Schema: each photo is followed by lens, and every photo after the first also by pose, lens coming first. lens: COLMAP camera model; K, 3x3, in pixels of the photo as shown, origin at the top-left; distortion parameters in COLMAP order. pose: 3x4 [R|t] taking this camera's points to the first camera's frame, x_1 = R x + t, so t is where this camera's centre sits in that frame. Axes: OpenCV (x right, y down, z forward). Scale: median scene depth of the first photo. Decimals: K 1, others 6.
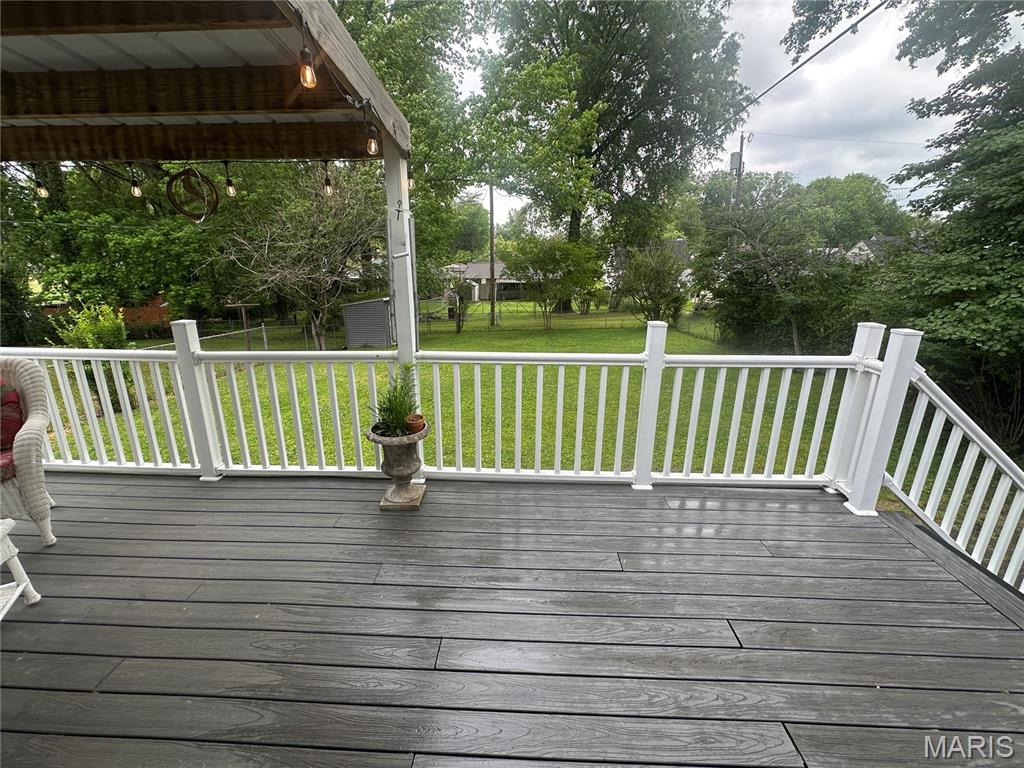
lens RADIAL K [[439.9, 0, 510.6], [0, 439.9, 383.7], [0, 0, 1]] dist [-0.001306, -0.000014]
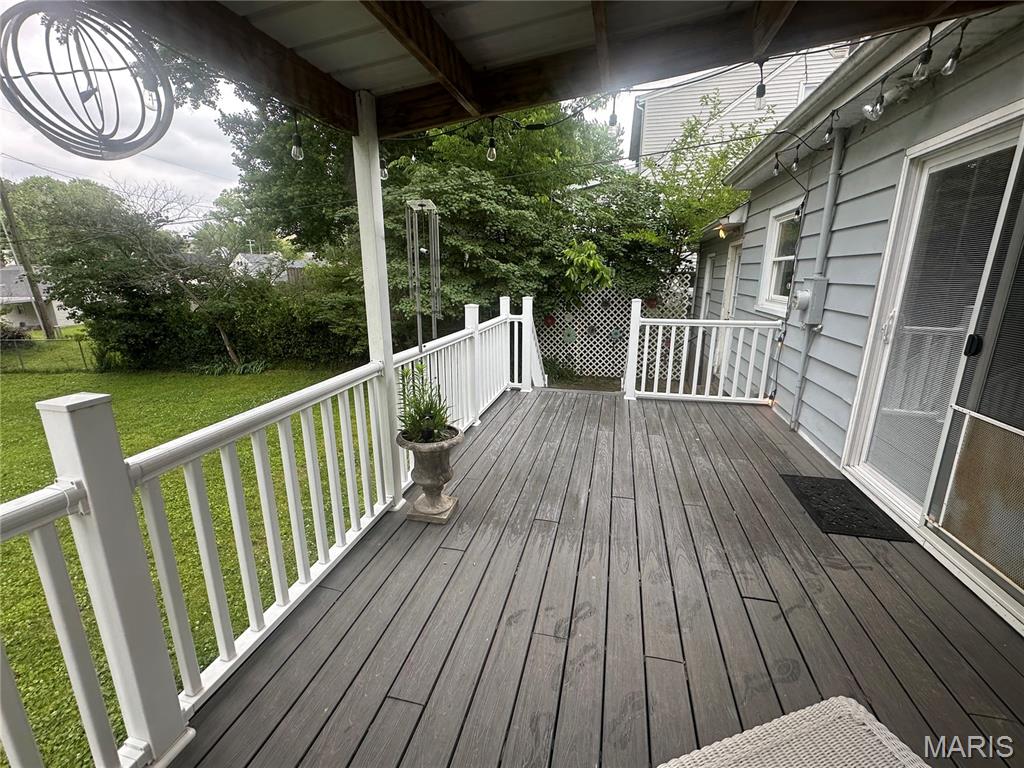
lens RADIAL K [[439.9, 0, 513.4], [0, 439.9, 384.5], [0, 0, 1]] dist [-0.001306, -0.000014]
pose [[0.191324, -0.246451, 0.950083, -0.359298], [0.268448, 0.944196, 0.190865, -0.043808], [-0.944103, 0.218531, 0.246806, 0.190275]]
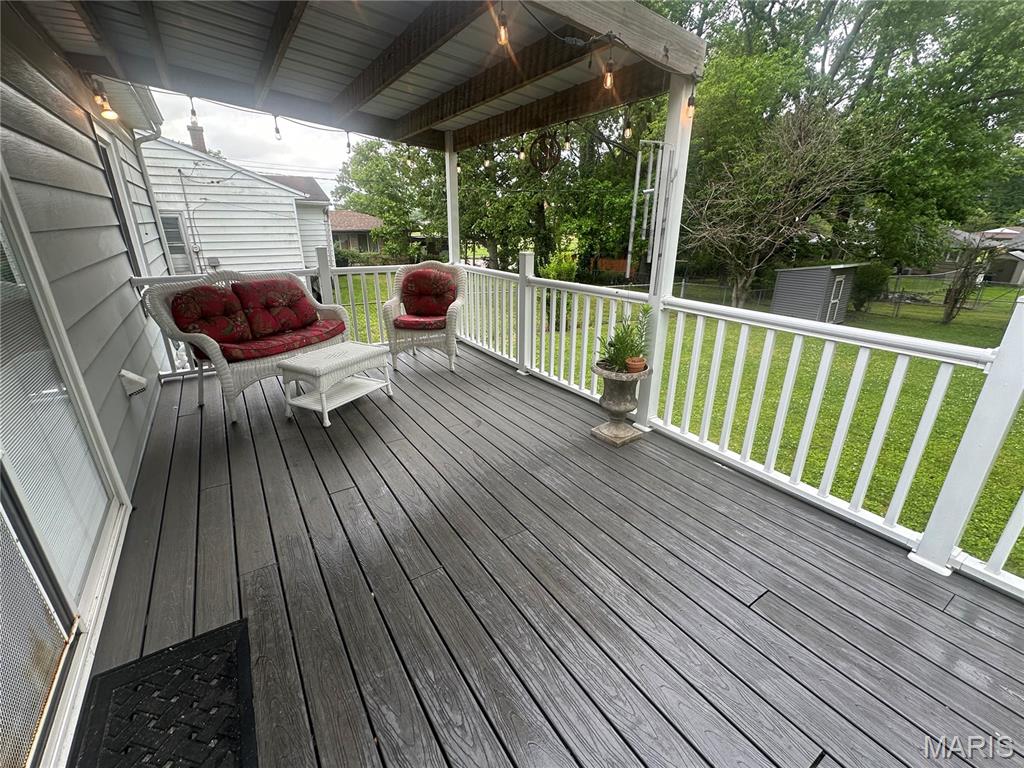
lens RADIAL K [[439.9, 0, 513.2], [0, 439.9, 382.4], [0, 0, 1]] dist [-0.001306, -0.000014]
pose [[0.585077, 0.277171, -0.762143, 0.132475], [-0.219411, 0.958834, 0.180266, 0.002054], [0.780733, 0.061753, 0.621806, 0.051249]]
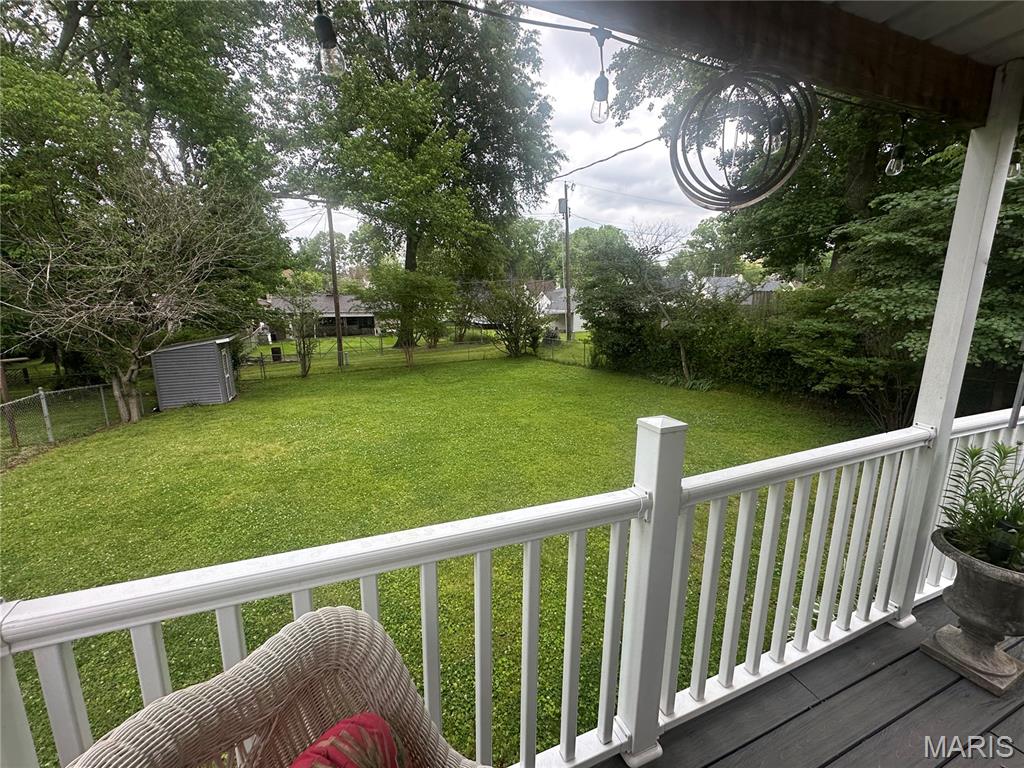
lens RADIAL K [[439.9, 0, 510.5], [0, 439.9, 384.3], [0, 0, 1]] dist [-0.001306, -0.000014]
pose [[0.904781, -0.086117, 0.417078, -0.369513], [0.114753, 0.992418, -0.044024, -0.061625], [-0.410125, 0.087693, 0.907804, 0.230102]]
